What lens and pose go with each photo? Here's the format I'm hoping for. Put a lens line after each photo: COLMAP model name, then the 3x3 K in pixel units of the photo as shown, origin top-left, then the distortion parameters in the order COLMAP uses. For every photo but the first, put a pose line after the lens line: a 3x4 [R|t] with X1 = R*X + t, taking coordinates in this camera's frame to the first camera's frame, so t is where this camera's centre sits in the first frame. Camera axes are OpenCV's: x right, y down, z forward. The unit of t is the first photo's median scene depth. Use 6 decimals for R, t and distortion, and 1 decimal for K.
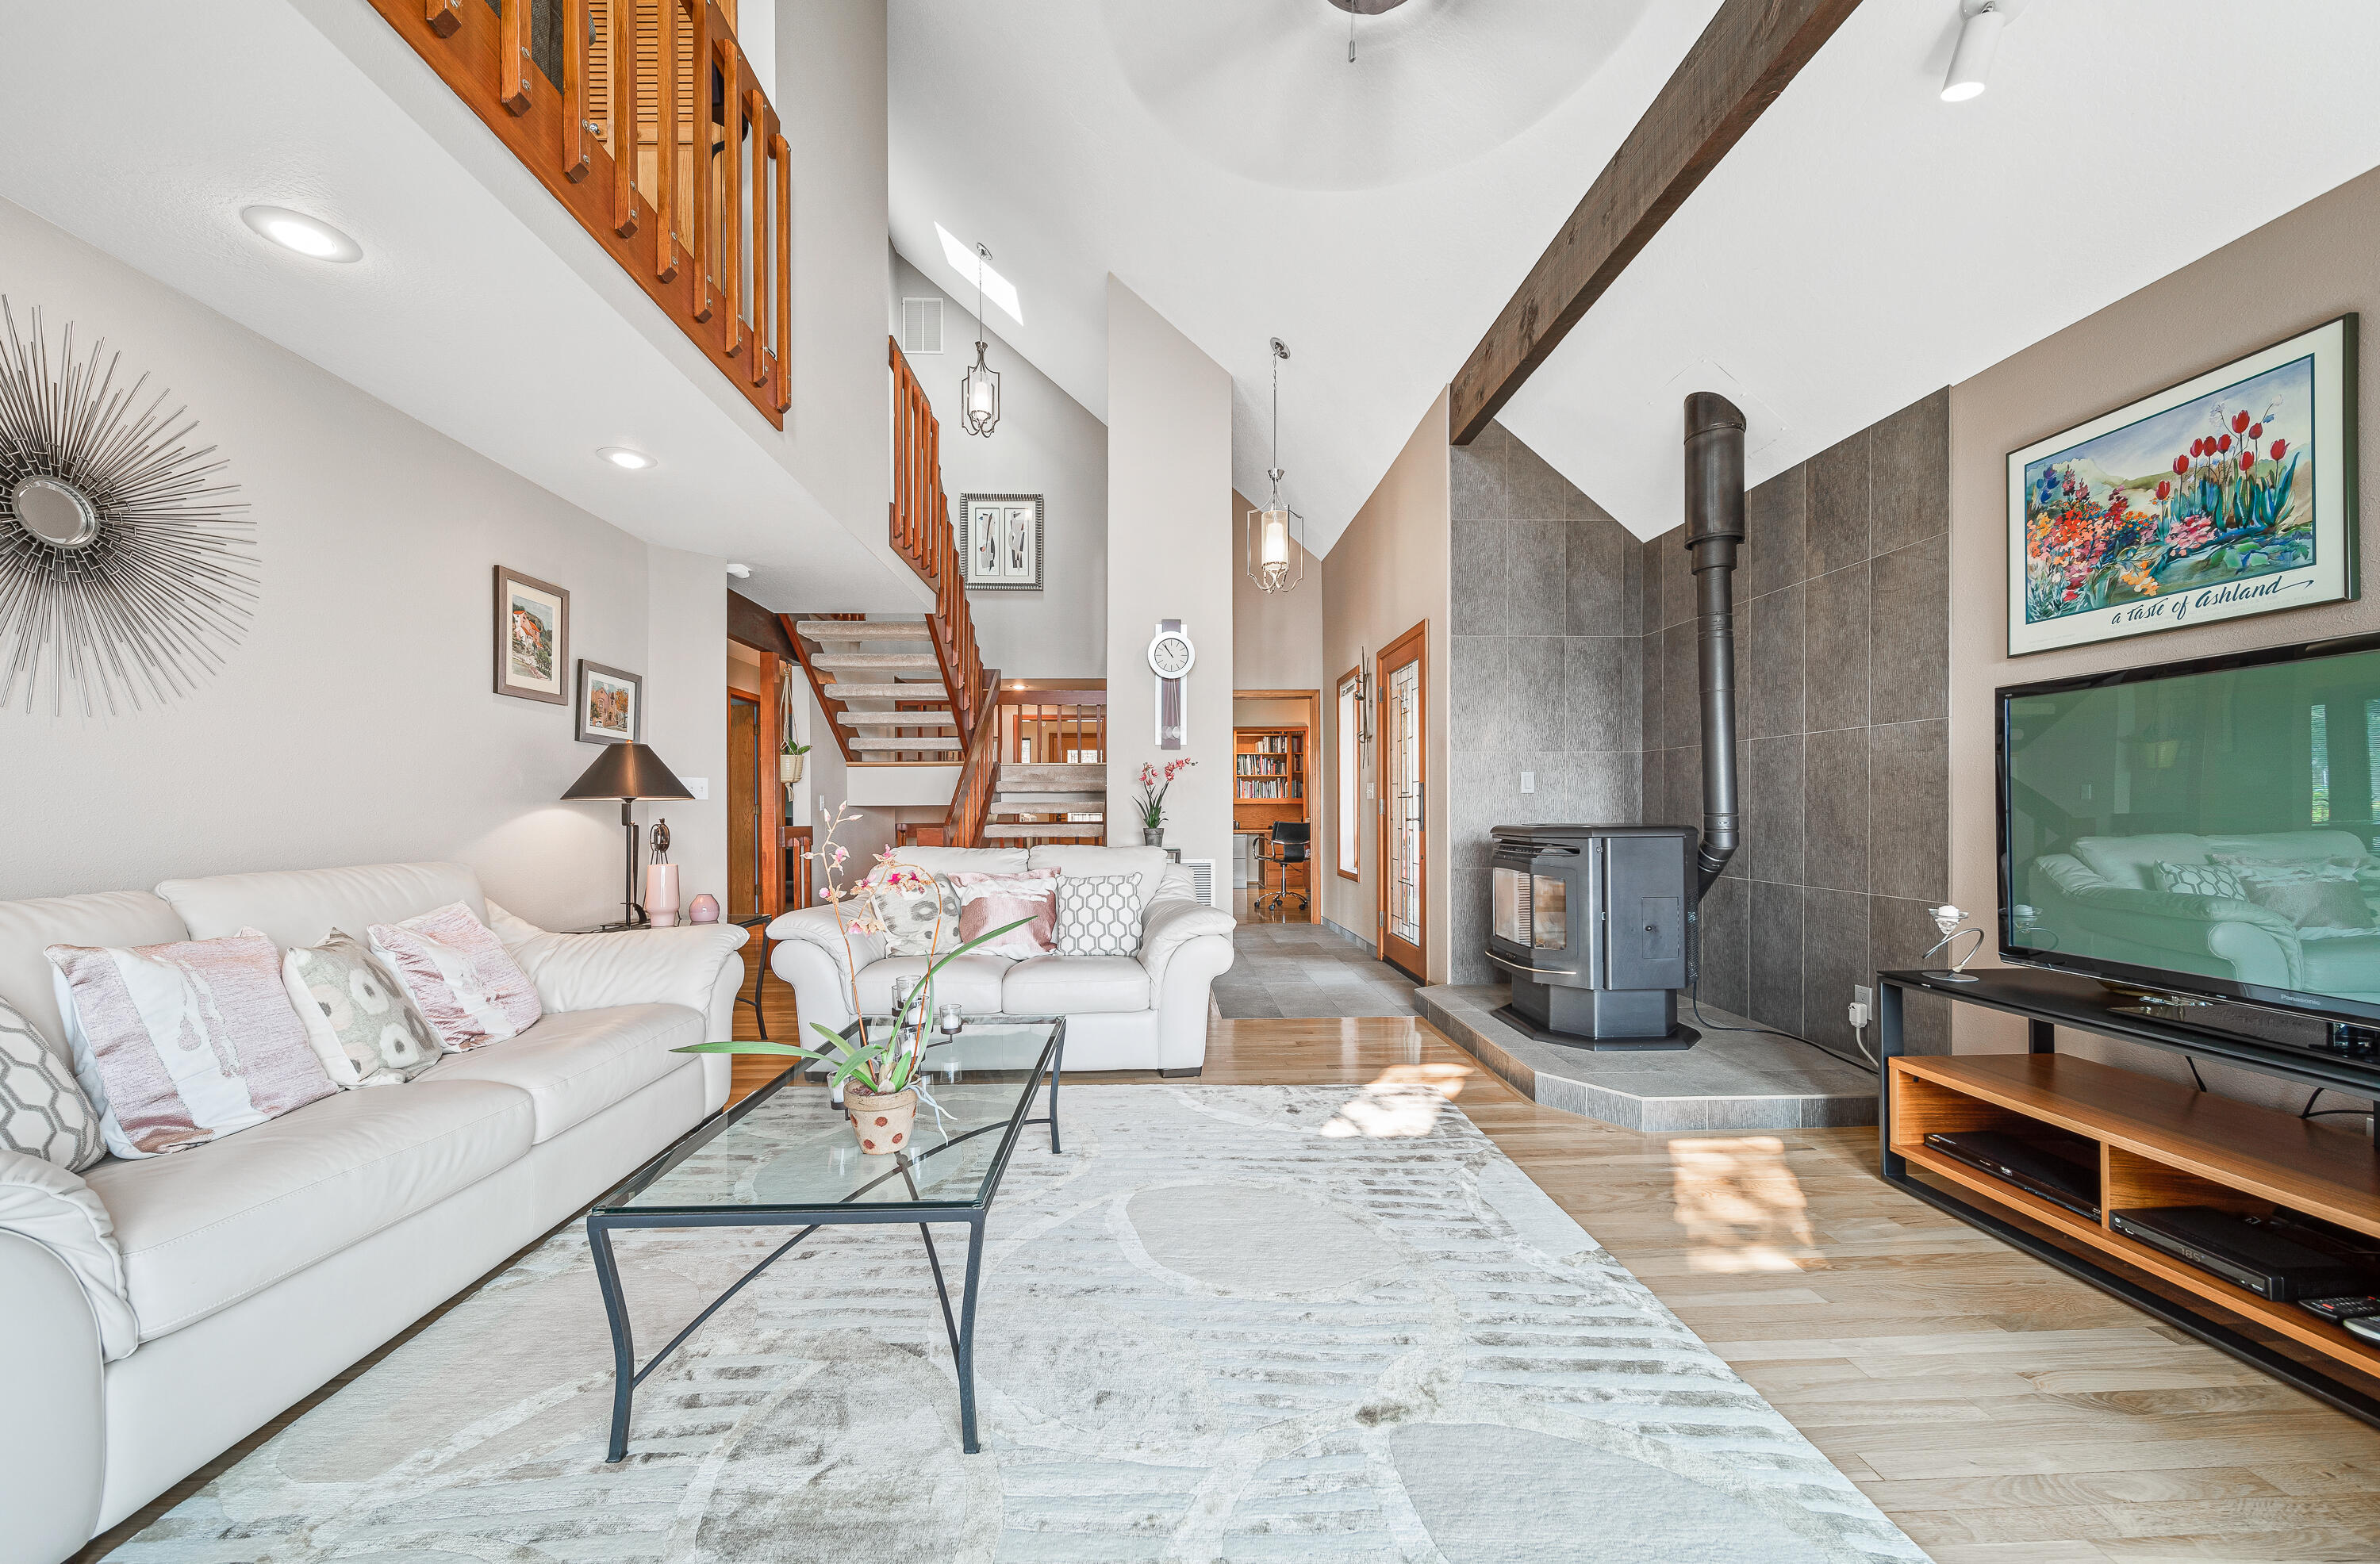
lens RADIAL K [[919.3, 0, 1190.0], [0, 919.3, 782.0], [0, 0, 1]] dist [-0.000033, -0.000031]
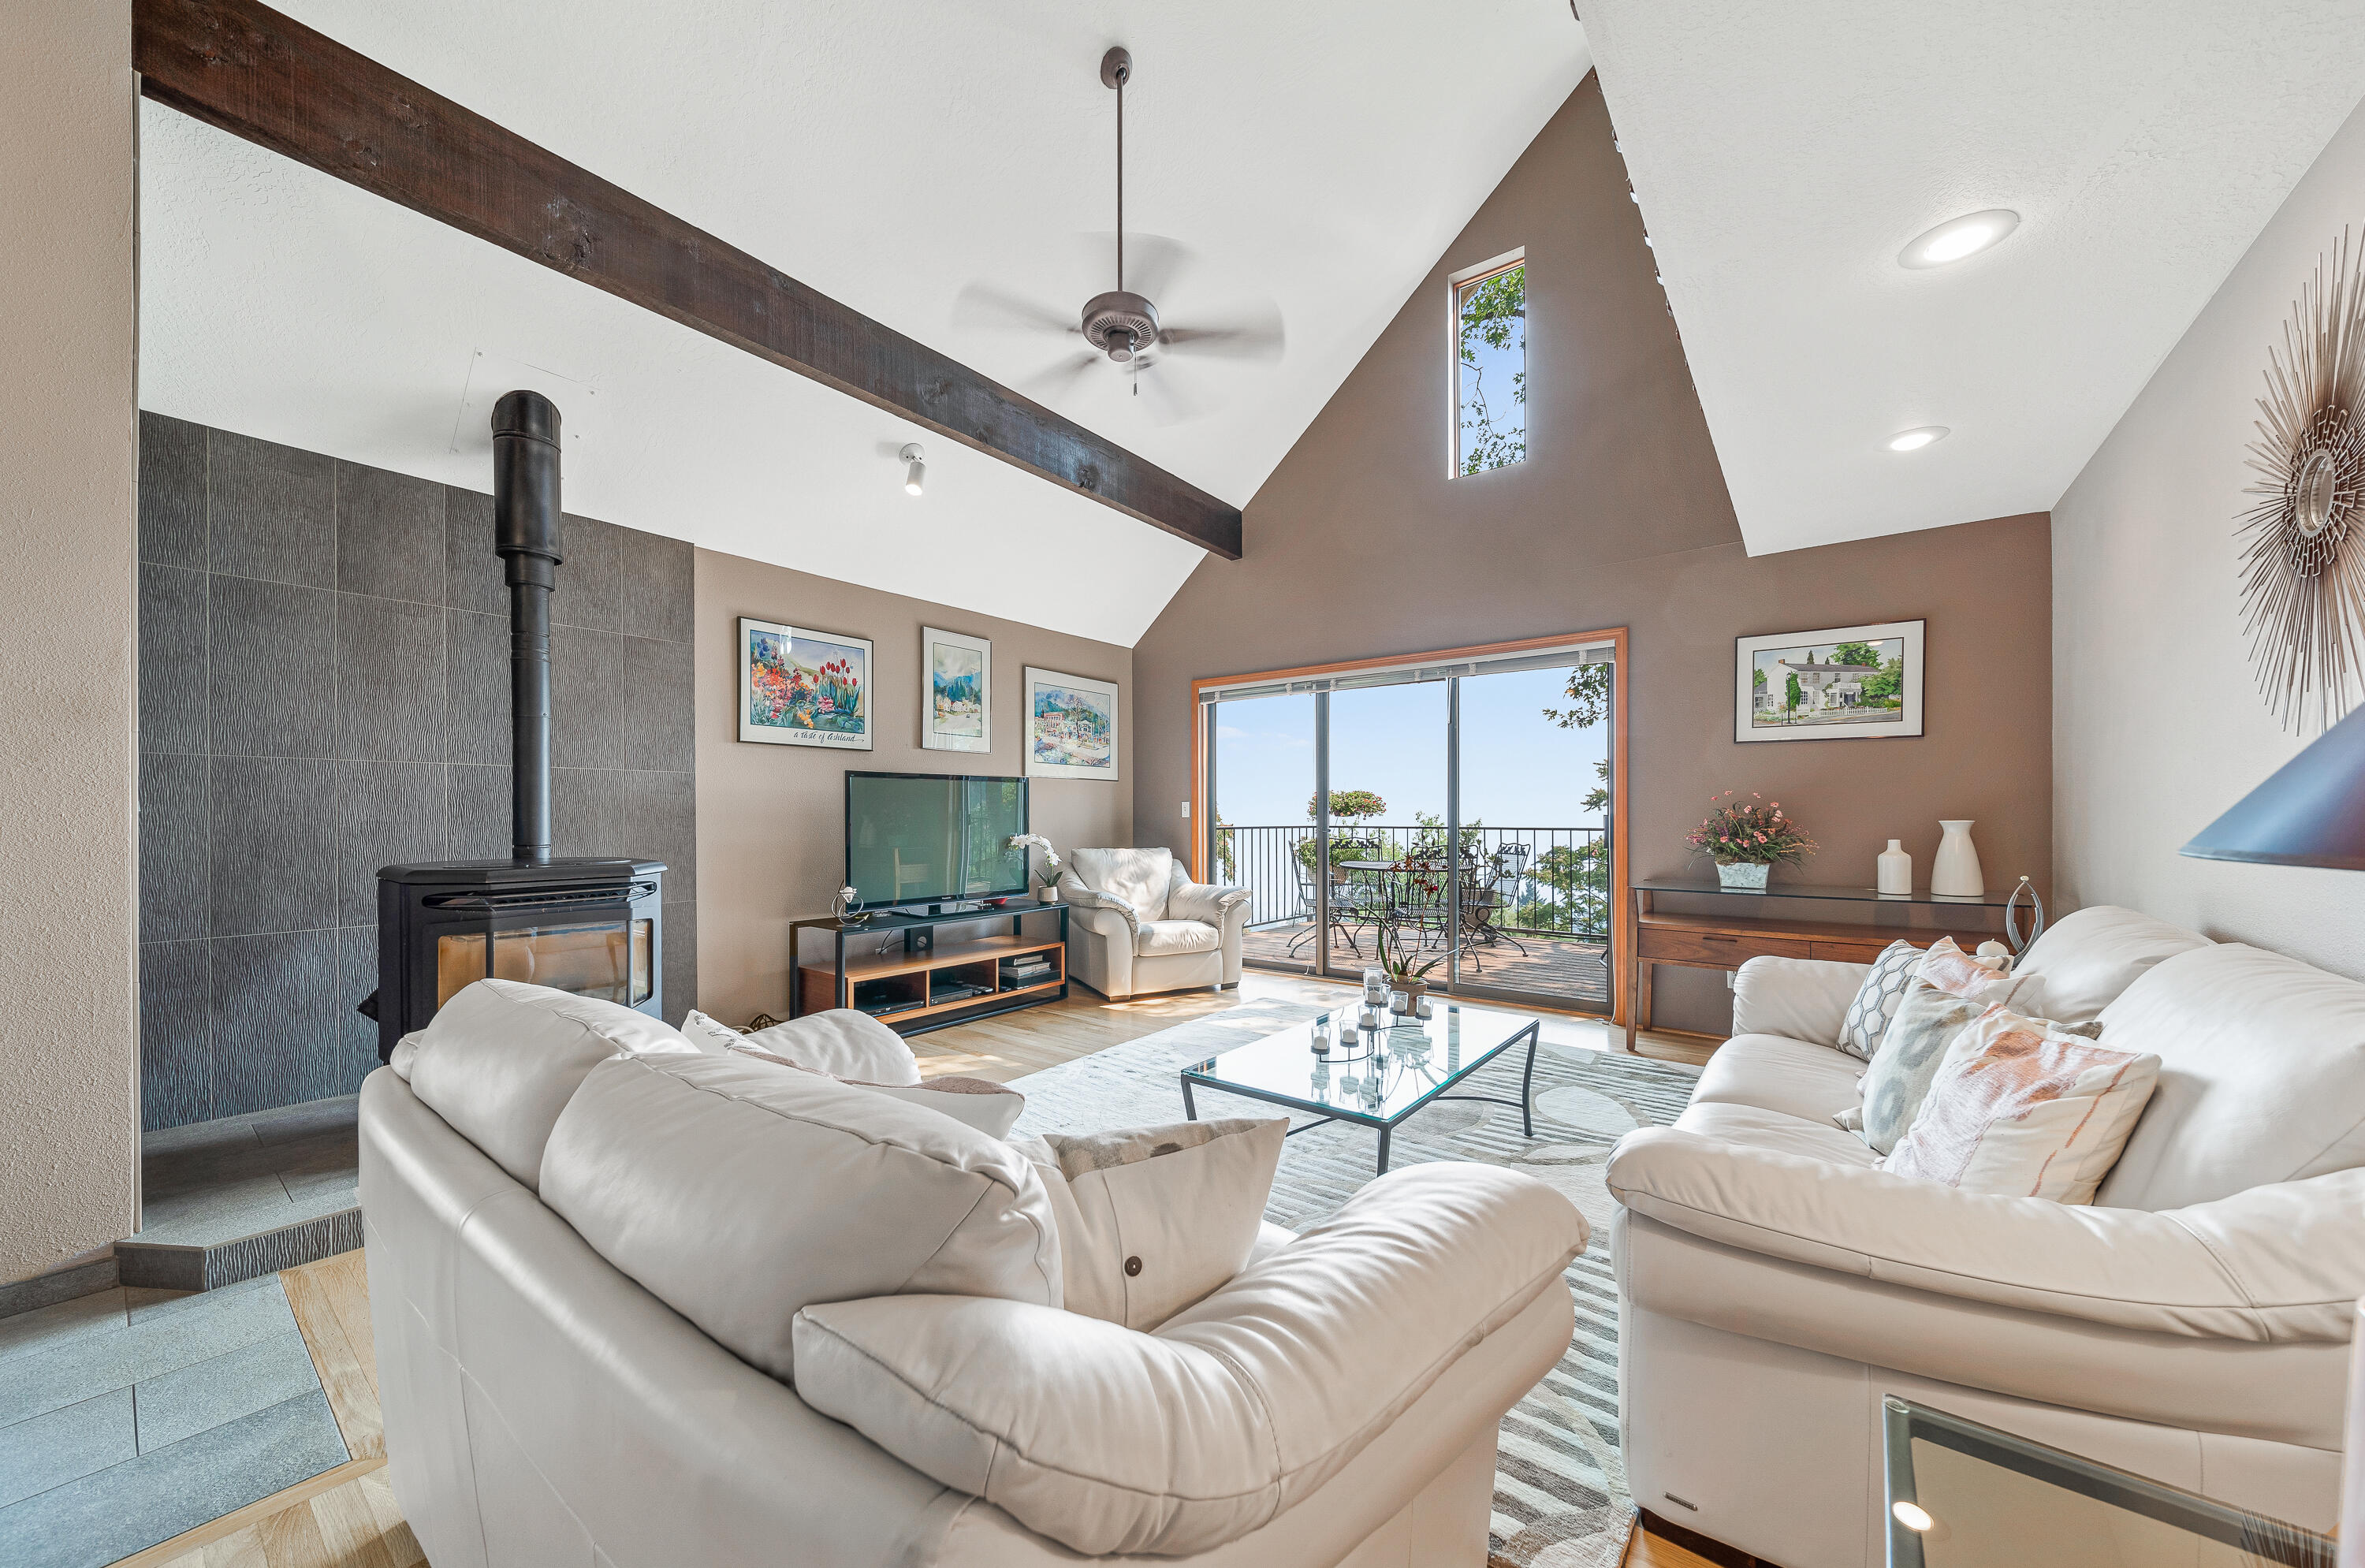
lens RADIAL K [[848.5, 0, 1177.3], [0, 848.5, 818.1], [0, 0, 1]] dist [0.000108, 0.000002]
pose [[-0.764036, 0.001004, 0.645173, -0.806659], [-0.017593, 0.999594, -0.022390, 0.024918], [-0.644934, -0.028457, -0.763708, 1.949052]]
